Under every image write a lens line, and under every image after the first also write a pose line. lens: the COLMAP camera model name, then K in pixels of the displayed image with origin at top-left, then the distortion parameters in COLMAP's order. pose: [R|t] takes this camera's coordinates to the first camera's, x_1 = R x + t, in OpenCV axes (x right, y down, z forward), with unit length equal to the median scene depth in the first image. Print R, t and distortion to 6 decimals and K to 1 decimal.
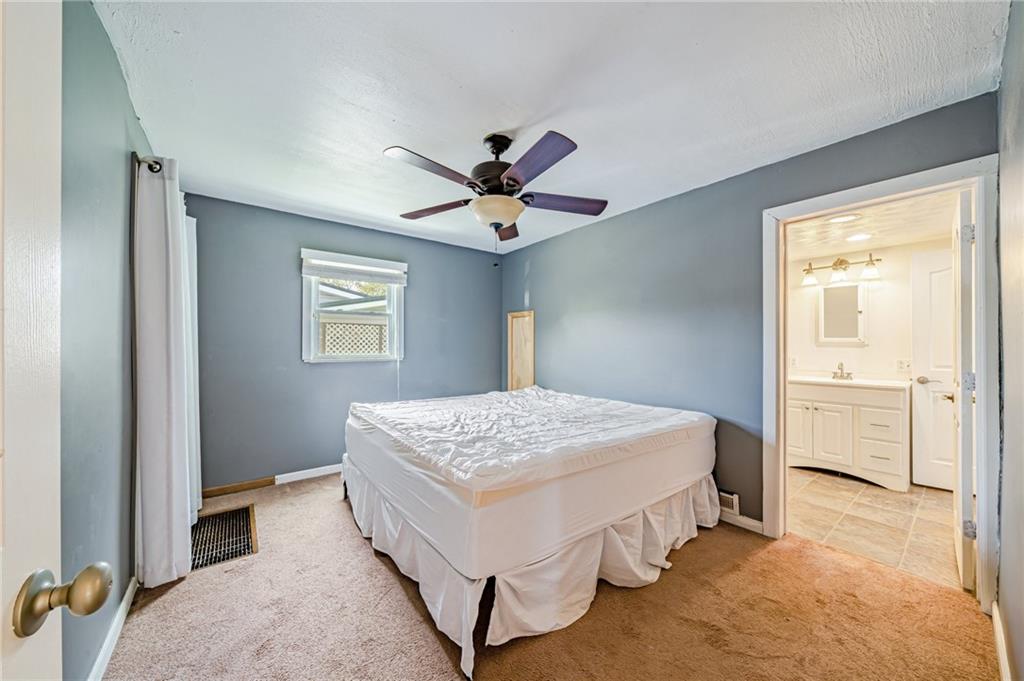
lens RADIAL K [[355.7, 0, 515.0], [0, 355.7, 335.0], [0, 0, 1]] dist [-0.002211, -0.000126]
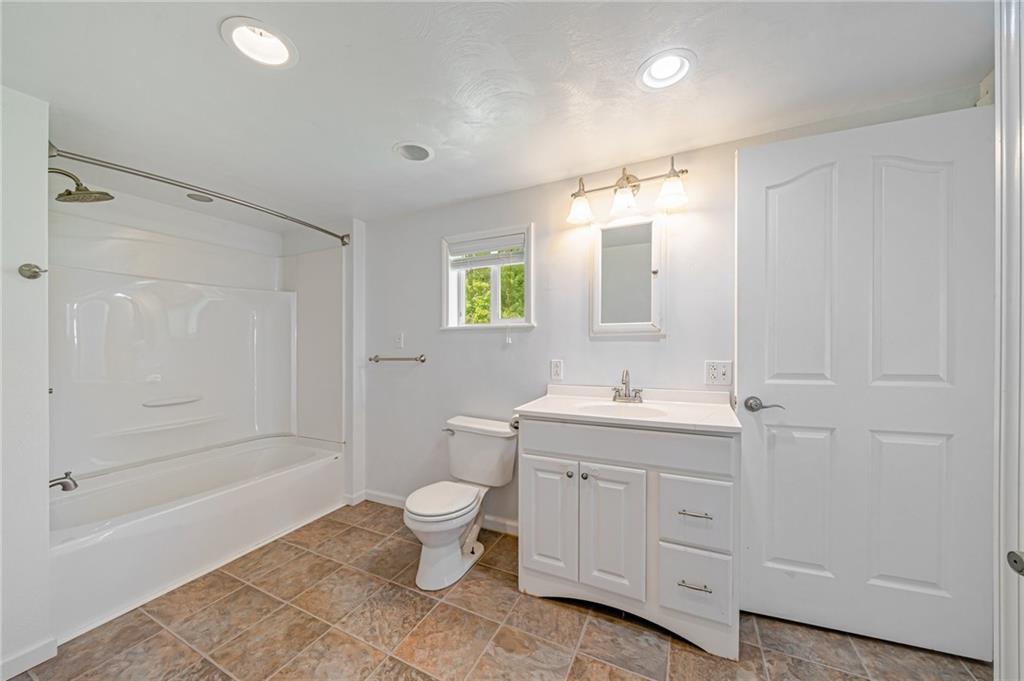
lens RADIAL K [[355.7, 0, 511.1], [0, 355.7, 343.3], [0, 0, 1]] dist [-0.002211, -0.000126]
pose [[0.901642, -0.012997, 0.432287, 0.550555], [0.002170, 0.999672, 0.025530, 0.024849], [-0.432477, -0.022080, 0.901374, 0.613763]]
